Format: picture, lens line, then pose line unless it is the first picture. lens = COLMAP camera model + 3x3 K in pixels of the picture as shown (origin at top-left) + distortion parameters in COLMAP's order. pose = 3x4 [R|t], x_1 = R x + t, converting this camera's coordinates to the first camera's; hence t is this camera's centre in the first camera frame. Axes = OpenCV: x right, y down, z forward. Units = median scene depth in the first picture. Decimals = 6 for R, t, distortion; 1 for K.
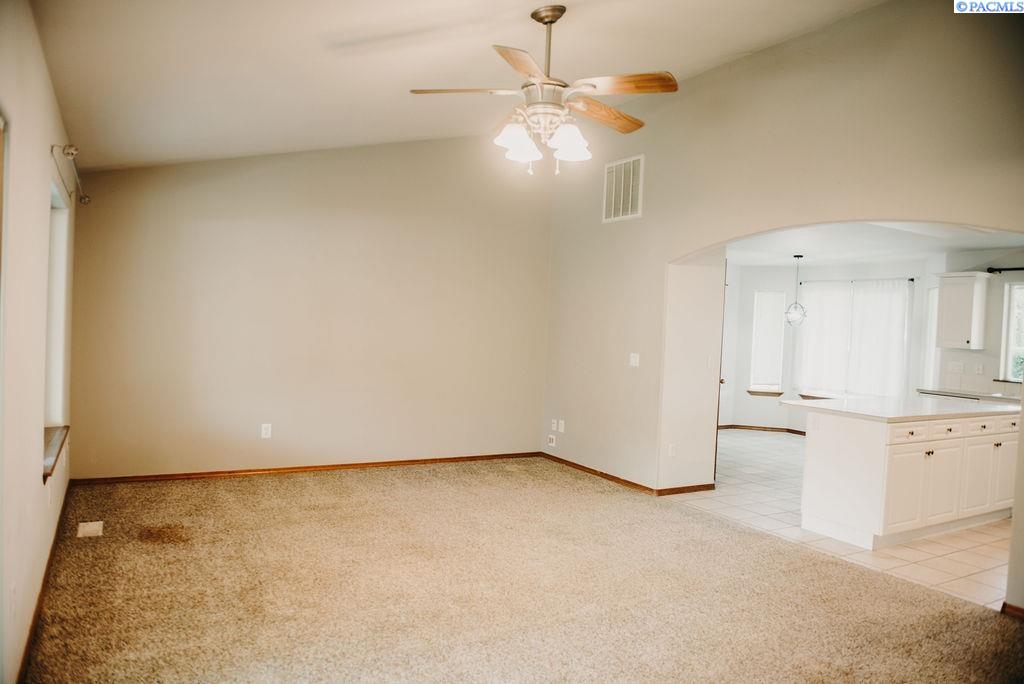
lens RADIAL K [[699.9, 0, 512.0], [0, 699.9, 342.0], [0, 0, 1]] dist [-0.048456, -0.002525]
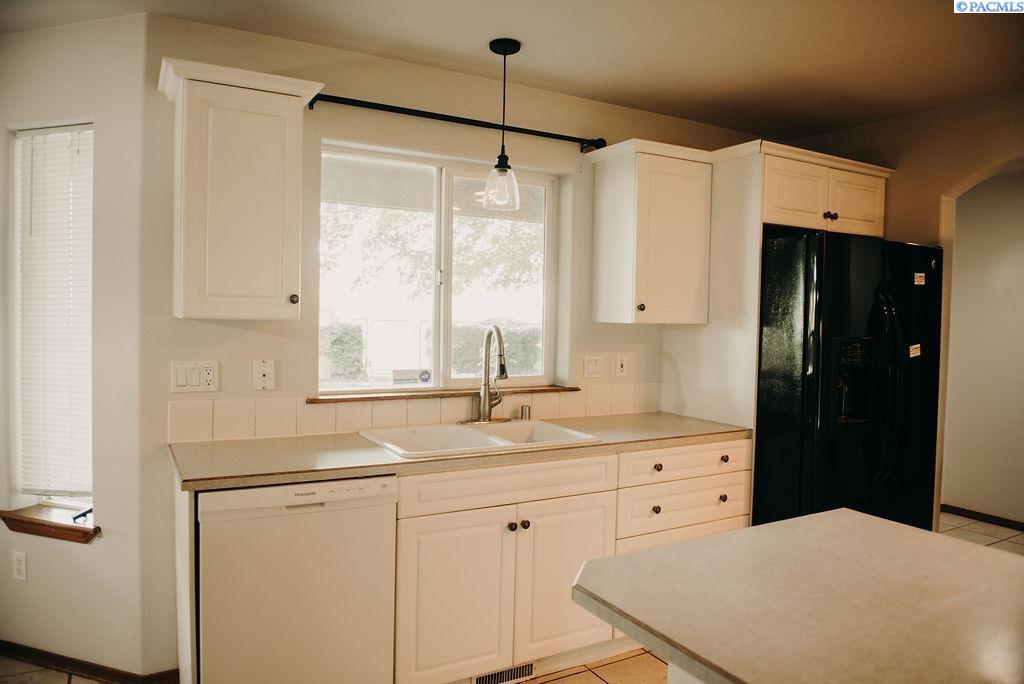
lens RADIAL K [[699.9, 0, 512.0], [0, 699.9, 342.0], [0, 0, 1]] dist [-0.048456, -0.002525]
pose [[0.003479, -0.084723, 0.996398, 0.496564], [0.003552, 0.996399, 0.084710, -0.010717], [-0.999988, 0.003244, 0.003767, 1.319809]]
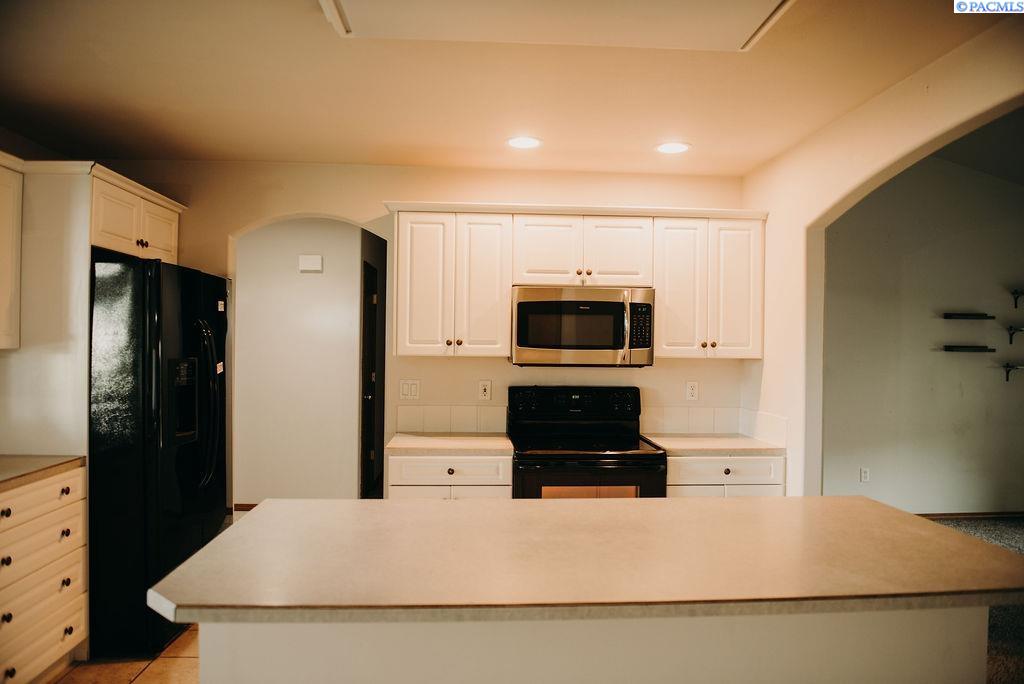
lens RADIAL K [[699.9, 0, 512.0], [0, 699.9, 342.0], [0, 0, 1]] dist [-0.048456, -0.002525]
pose [[-0.893697, -0.050713, 0.445795, 0.519224], [-0.037958, 0.998575, 0.037501, -0.014954], [-0.447062, 0.016593, -0.894349, 1.476467]]
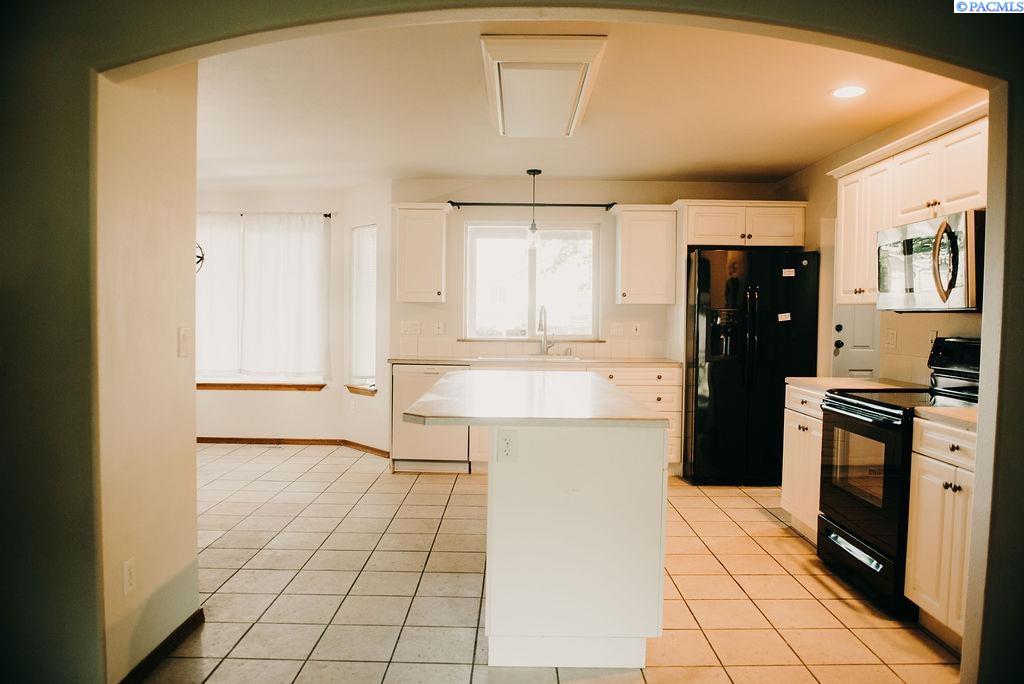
lens RADIAL K [[699.9, 0, 512.0], [0, 699.9, 342.0], [0, 0, 1]] dist [-0.048456, -0.002525]
pose [[0.501426, -0.069441, 0.862409, 0.026205], [0.031315, 0.997577, 0.062117, 0.012397], [-0.864634, -0.004141, 0.502386, 0.778009]]
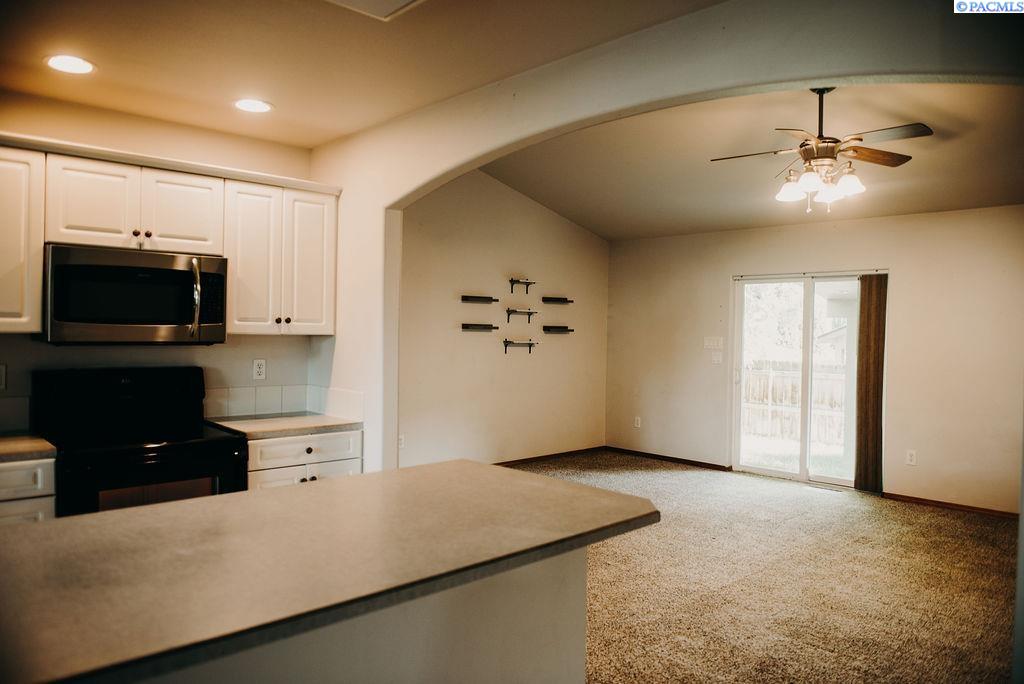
lens RADIAL K [[699.9, 0, 512.0], [0, 699.9, 342.0], [0, 0, 1]] dist [-0.048456, -0.002525]
pose [[-0.971050, -0.053897, -0.232717, 0.603117], [-0.062722, 0.997559, 0.030683, -0.006190], [0.230495, 0.044391, -0.972060, 1.460380]]
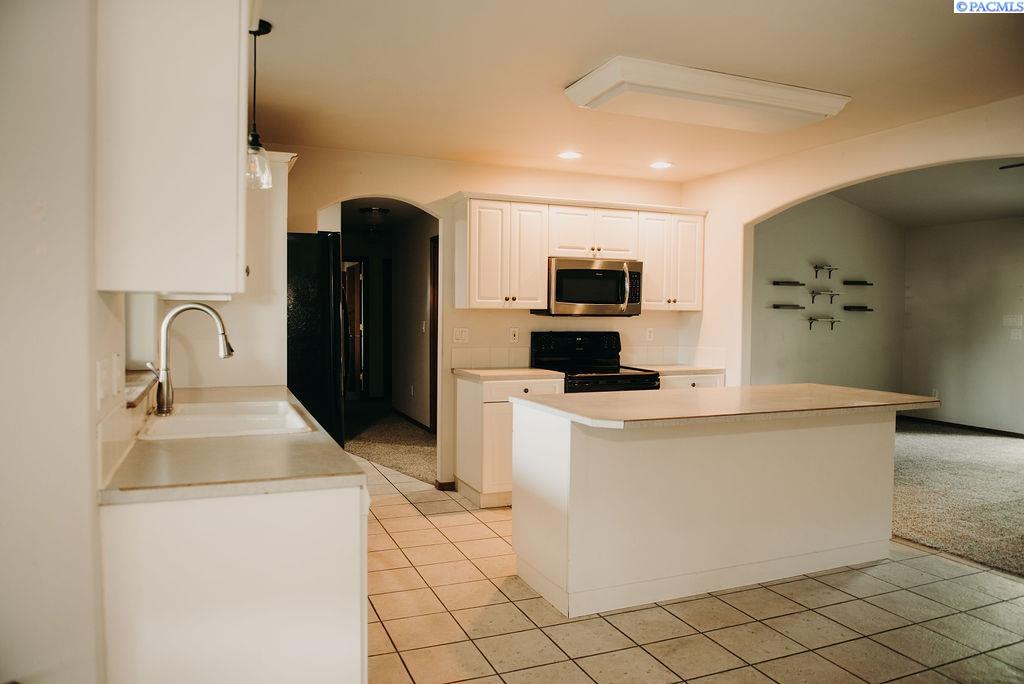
lens RADIAL K [[724.8, 0, 512.0], [0, 724.8, 342.0], [0, 0, 1]] dist [-0.045393, -0.001345]
pose [[-0.990225, -0.056503, 0.127525, 0.769636], [-0.047739, 0.996350, 0.070765, 0.004316], [-0.131058, 0.063985, -0.989308, 1.875293]]
